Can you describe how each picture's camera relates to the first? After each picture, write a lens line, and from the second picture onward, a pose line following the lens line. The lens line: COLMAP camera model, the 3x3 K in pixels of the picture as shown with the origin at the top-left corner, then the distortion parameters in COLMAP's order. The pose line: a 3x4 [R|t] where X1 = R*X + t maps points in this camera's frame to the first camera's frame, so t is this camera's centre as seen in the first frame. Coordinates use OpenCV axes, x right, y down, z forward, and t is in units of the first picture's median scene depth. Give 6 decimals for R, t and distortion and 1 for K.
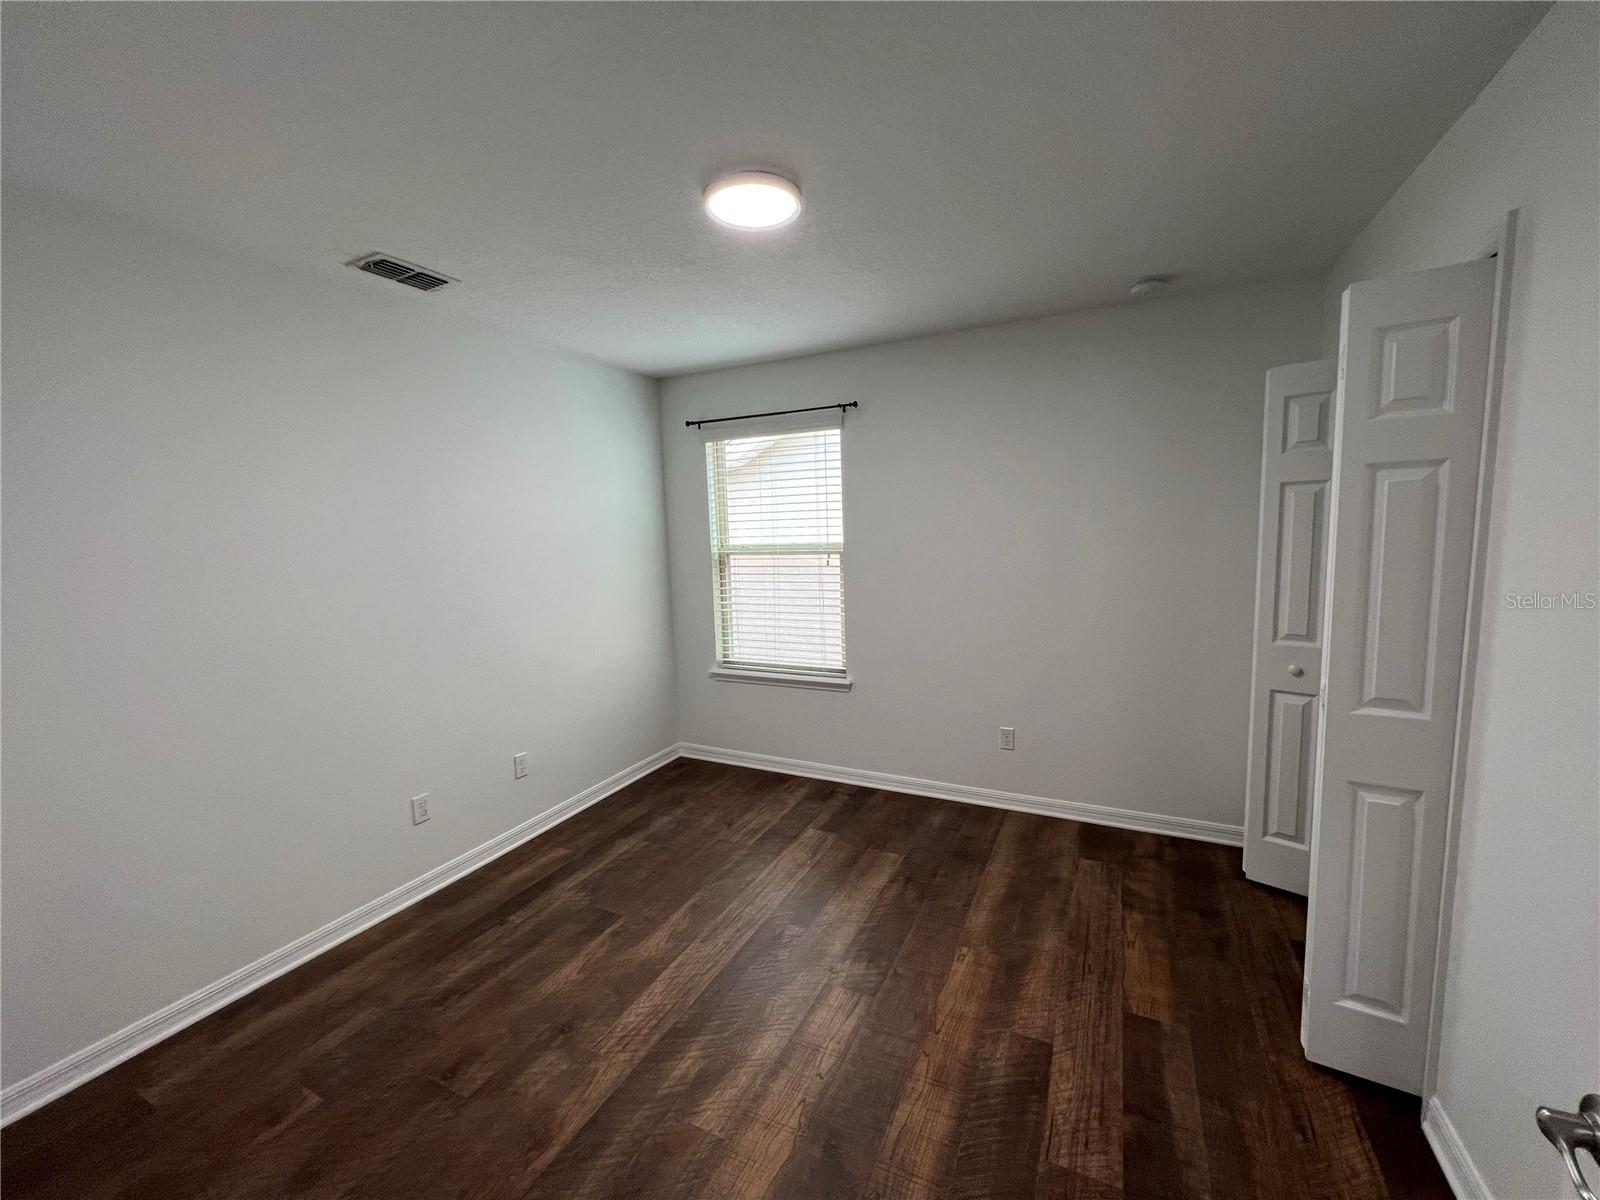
lens RADIAL K [[640.1, 0, 807.5], [0, 640.1, 594.8], [0, 0, 1]] dist [0.000252, 0.000140]
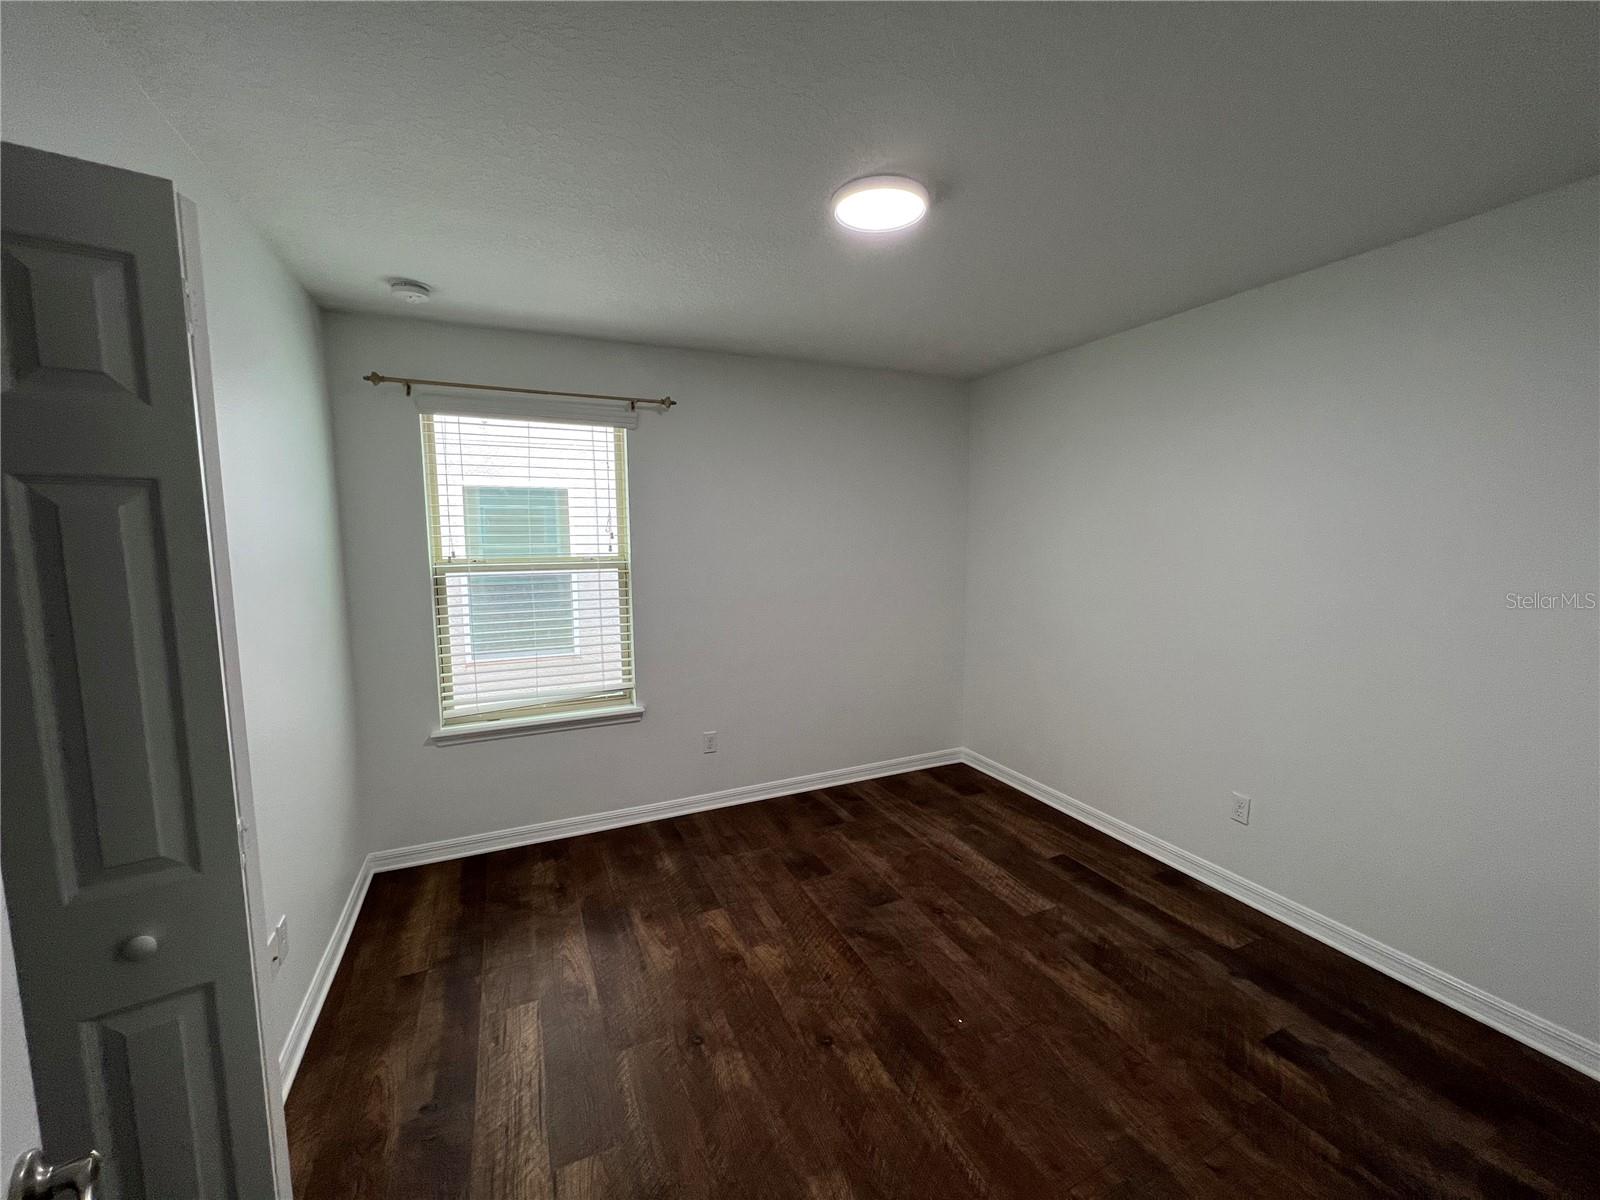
lens RADIAL K [[636.7, 0, 801.8], [0, 636.7, 607.4], [0, 0, 1]] dist [0.000651, 0.000050]
pose [[0.624633, -0.057809, 0.778776, -0.475623], [0.070502, 0.997358, 0.017487, -0.006179], [-0.777729, 0.043982, 0.627059, 0.253957]]
